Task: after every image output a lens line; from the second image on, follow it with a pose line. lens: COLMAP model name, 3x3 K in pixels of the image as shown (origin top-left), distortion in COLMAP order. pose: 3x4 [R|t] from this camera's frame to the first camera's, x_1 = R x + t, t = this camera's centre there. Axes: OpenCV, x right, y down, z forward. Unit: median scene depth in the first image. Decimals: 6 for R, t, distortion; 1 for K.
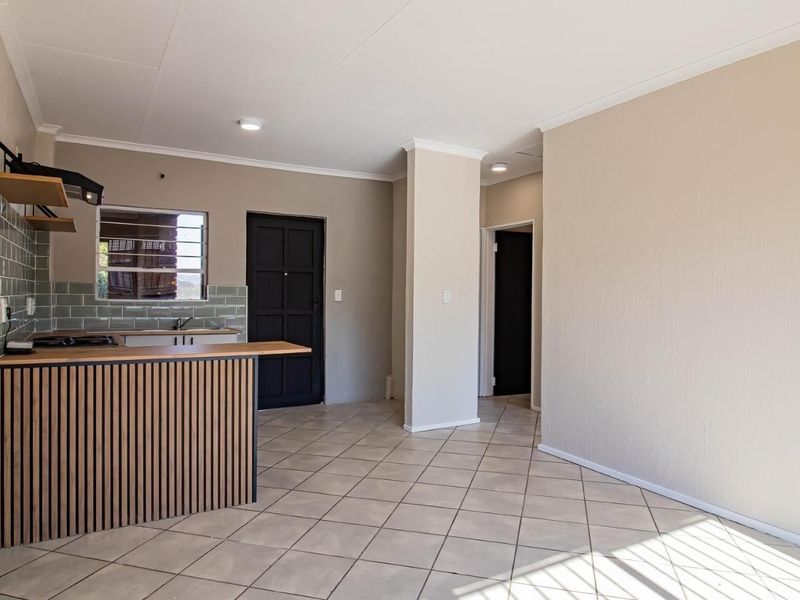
lens RADIAL K [[556.3, 0, 420.7], [0, 556.3, 302.0], [0, 0, 1]] dist [0.021972, -0.018136]
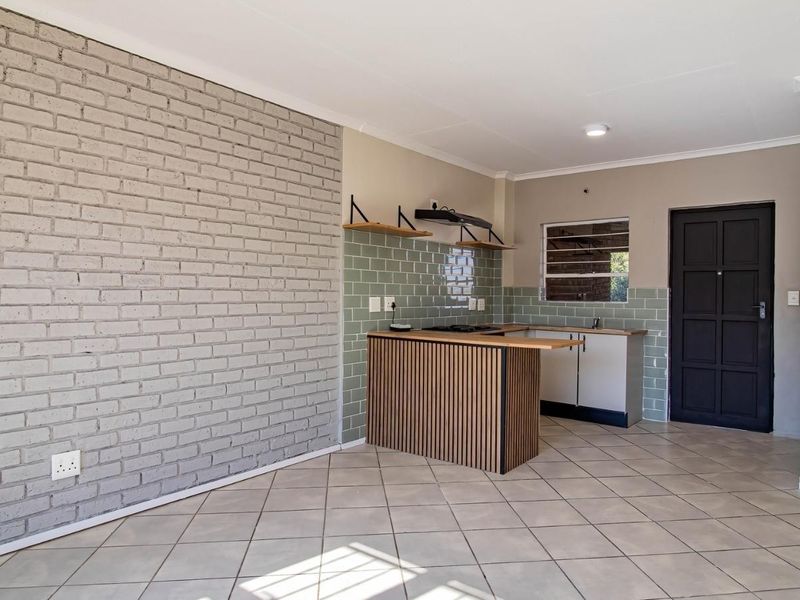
lens RADIAL K [[556.3, 0, 398.2], [0, 556.3, 305.6], [0, 0, 1]] dist [0.021972, -0.018136]
pose [[0.351547, 0.011295, -0.936102, 0.515020], [-0.020318, 0.999784, 0.004433, 0.008168], [0.935950, 0.017461, 0.351701, 0.289246]]
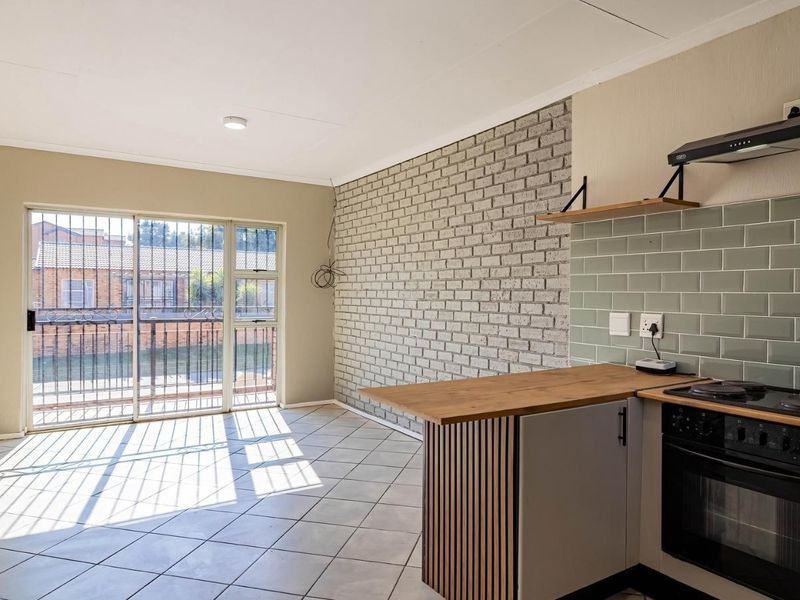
lens RADIAL K [[556.3, 0, 410.1], [0, 556.3, 302.1], [0, 0, 1]] dist [0.021972, -0.018136]
pose [[-0.999747, -0.022498, -0.000215, -0.193495], [-0.022493, 0.999261, 0.031166, -0.030633], [-0.000486, 0.031163, -0.999514, 1.284544]]
